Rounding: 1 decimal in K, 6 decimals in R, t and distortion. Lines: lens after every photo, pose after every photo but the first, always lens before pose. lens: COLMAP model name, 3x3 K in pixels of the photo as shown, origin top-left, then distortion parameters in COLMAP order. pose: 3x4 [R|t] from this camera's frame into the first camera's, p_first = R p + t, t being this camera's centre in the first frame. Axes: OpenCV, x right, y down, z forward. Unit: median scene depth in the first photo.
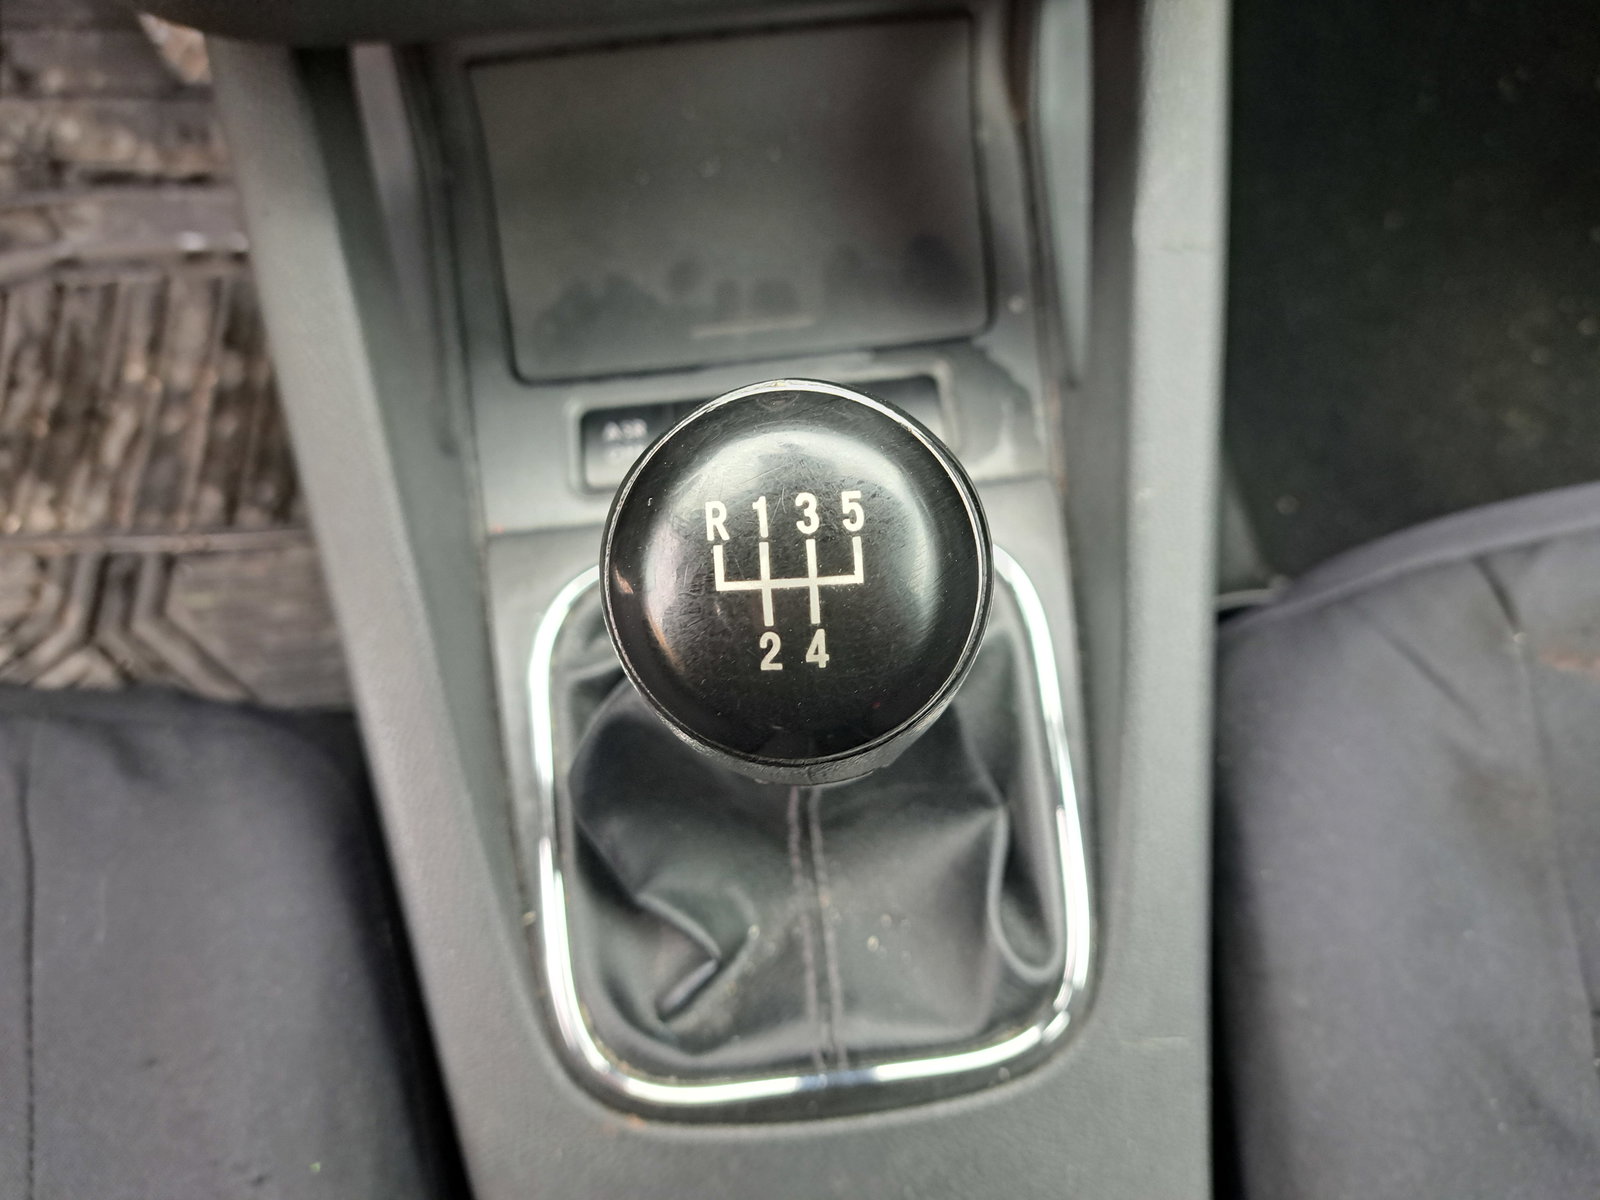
lens RADIAL K [[1138.9, 0, 802.9], [0, 1138.9, 587.6], [0, 0, 1]] dist [0.004378, -0.017347]
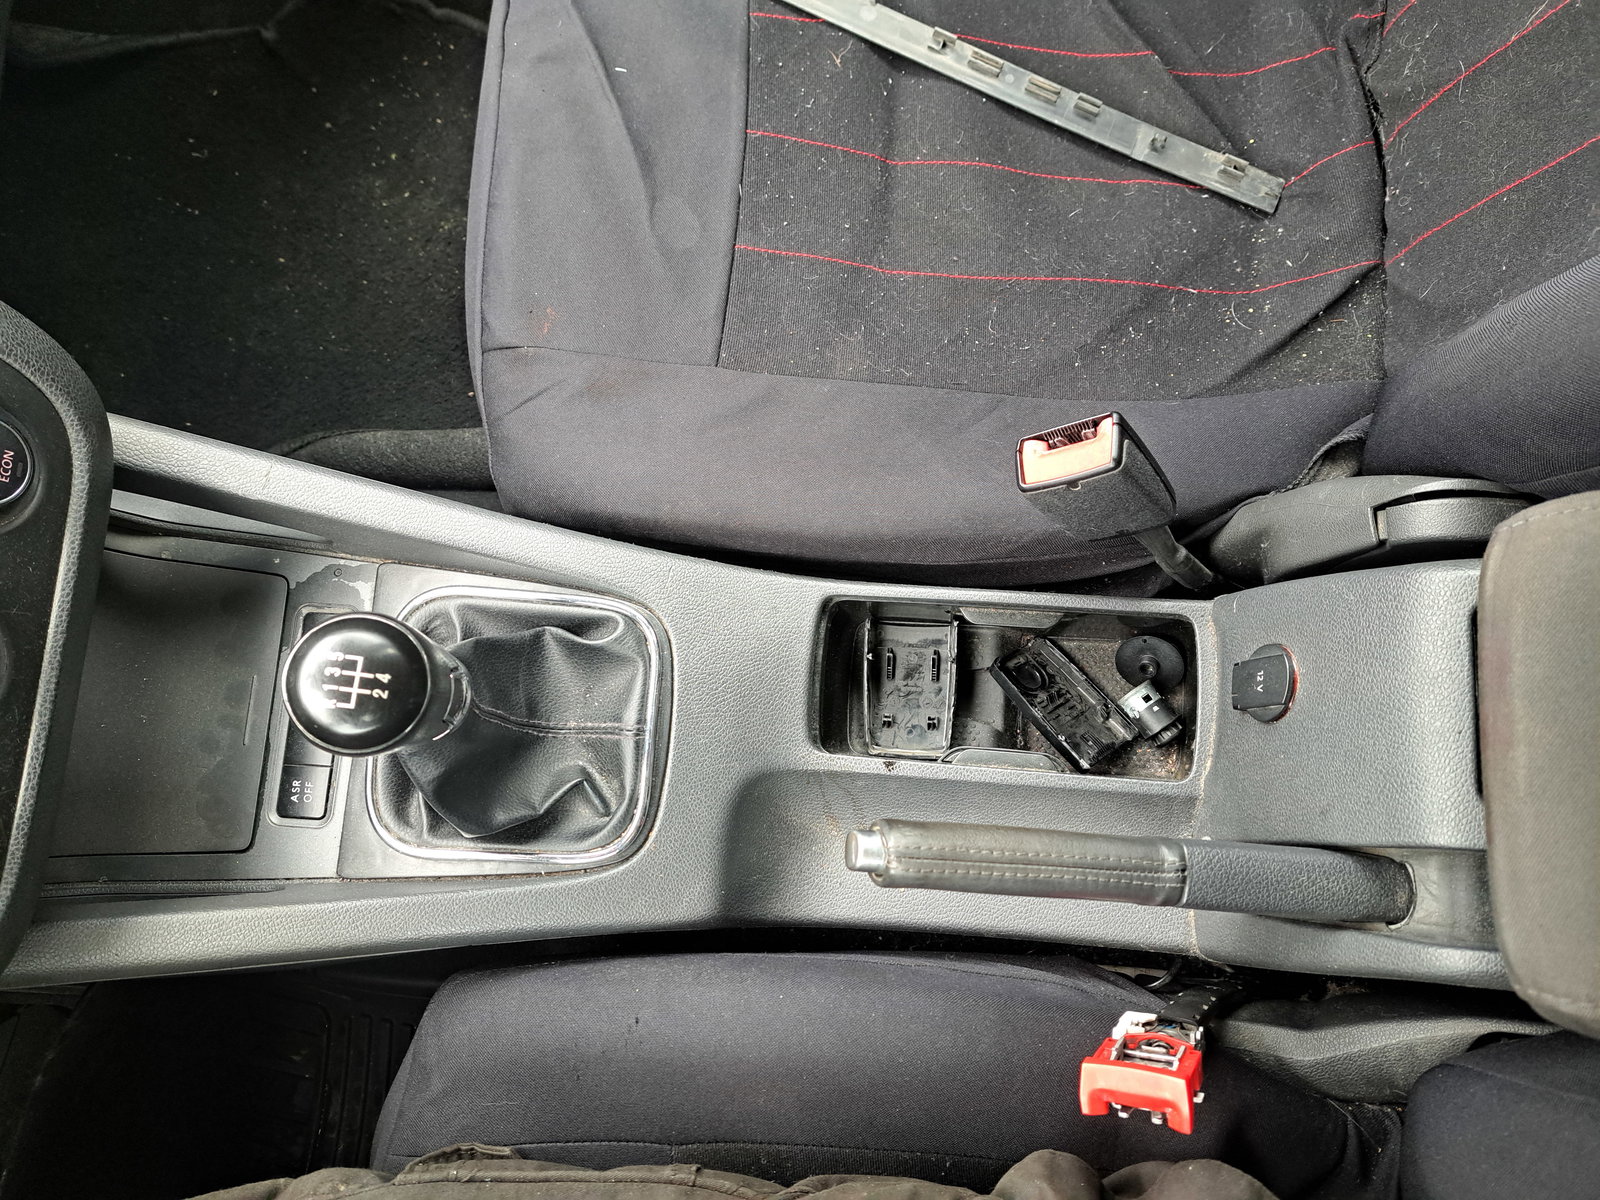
lens RADIAL K [[1138.9, 0, 812.8], [0, 1138.9, 604.3], [0, 0, 1]] dist [0.004378, -0.017347]
pose [[0.168836, -0.966734, 0.192145, -0.091413], [0.957014, 0.207431, 0.202723, 0.242130], [-0.235836, 0.149659, 0.960200, -1.056659]]
